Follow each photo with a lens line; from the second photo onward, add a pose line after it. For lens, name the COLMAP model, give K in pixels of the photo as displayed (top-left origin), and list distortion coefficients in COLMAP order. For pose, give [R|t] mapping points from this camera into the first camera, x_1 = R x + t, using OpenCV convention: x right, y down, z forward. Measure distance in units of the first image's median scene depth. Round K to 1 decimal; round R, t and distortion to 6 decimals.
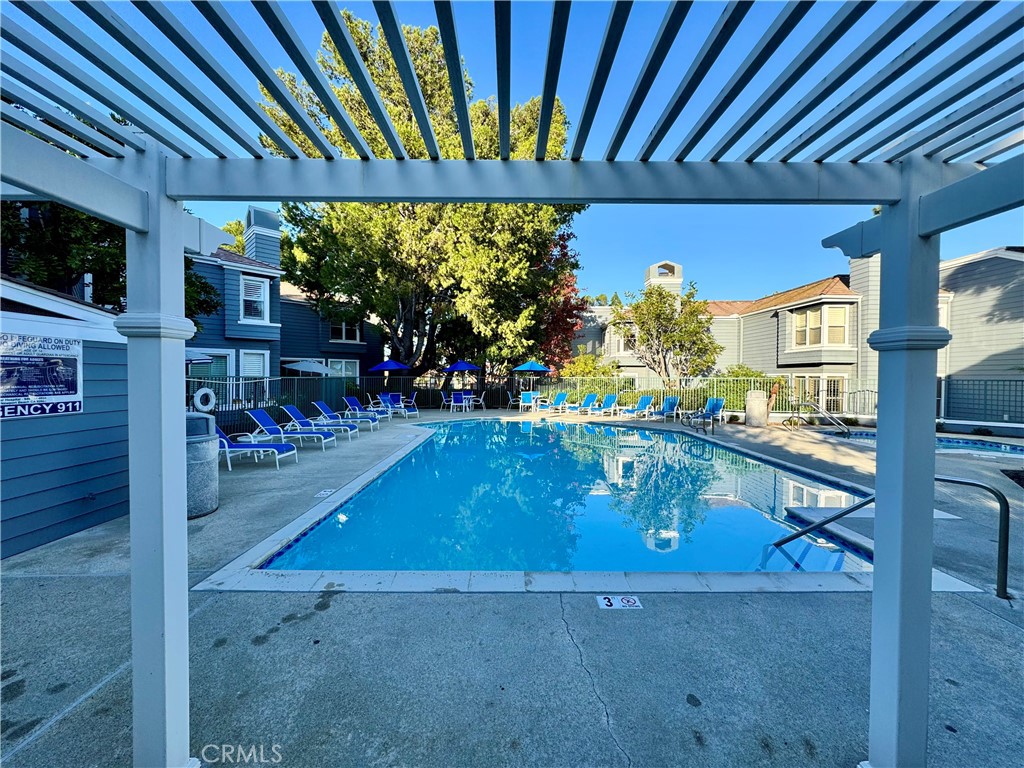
lens RADIAL K [[410.2, 0, 513.6], [0, 410.2, 381.9], [0, 0, 1]] dist [-0.000133, -0.000143]
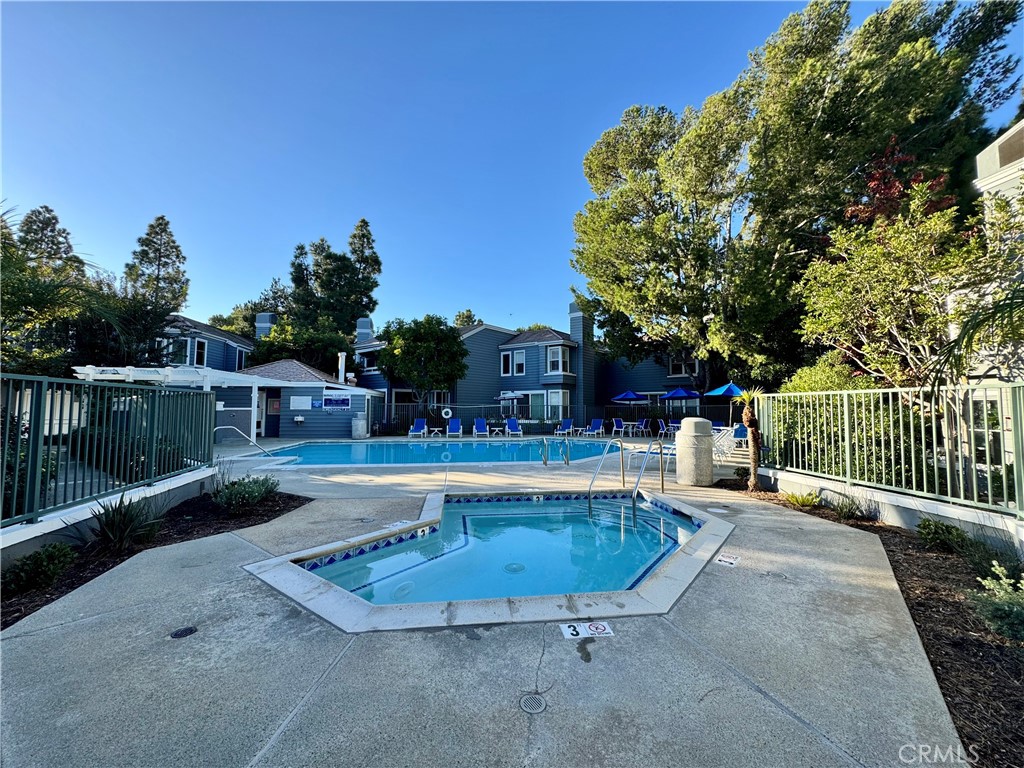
lens RADIAL K [[408.7, 0, 512.0], [0, 408.7, 384.0], [0, 0, 1]] dist [0.001171, 0.000021]
pose [[0.110336, -0.062512, -0.991927, 0.987655], [-0.020038, 0.997677, -0.065103, 0.010463], [0.993692, 0.027059, 0.108827, 0.633762]]
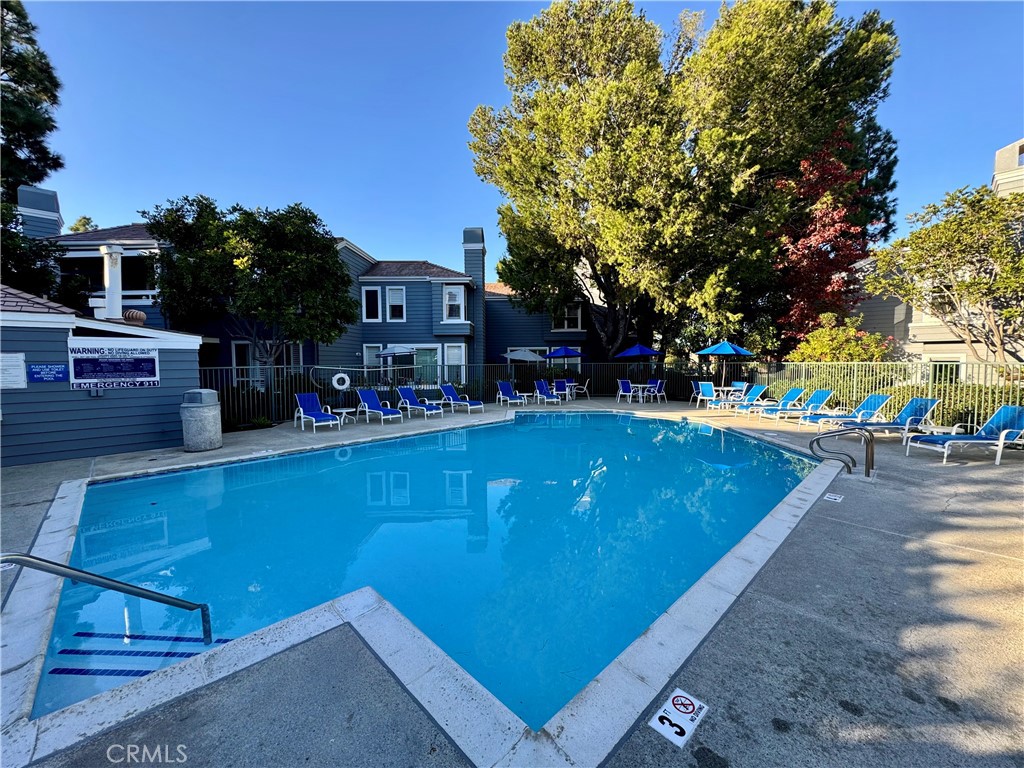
lens RADIAL K [[410.2, 0, 513.6], [0, 410.2, 381.9], [0, 0, 1]] dist [-0.000133, -0.000143]
pose [[0.688488, 0.026860, -0.724750, 0.413468], [-0.000252, 0.999323, 0.036796, -0.005121], [0.725248, -0.025151, 0.688029, 0.250141]]
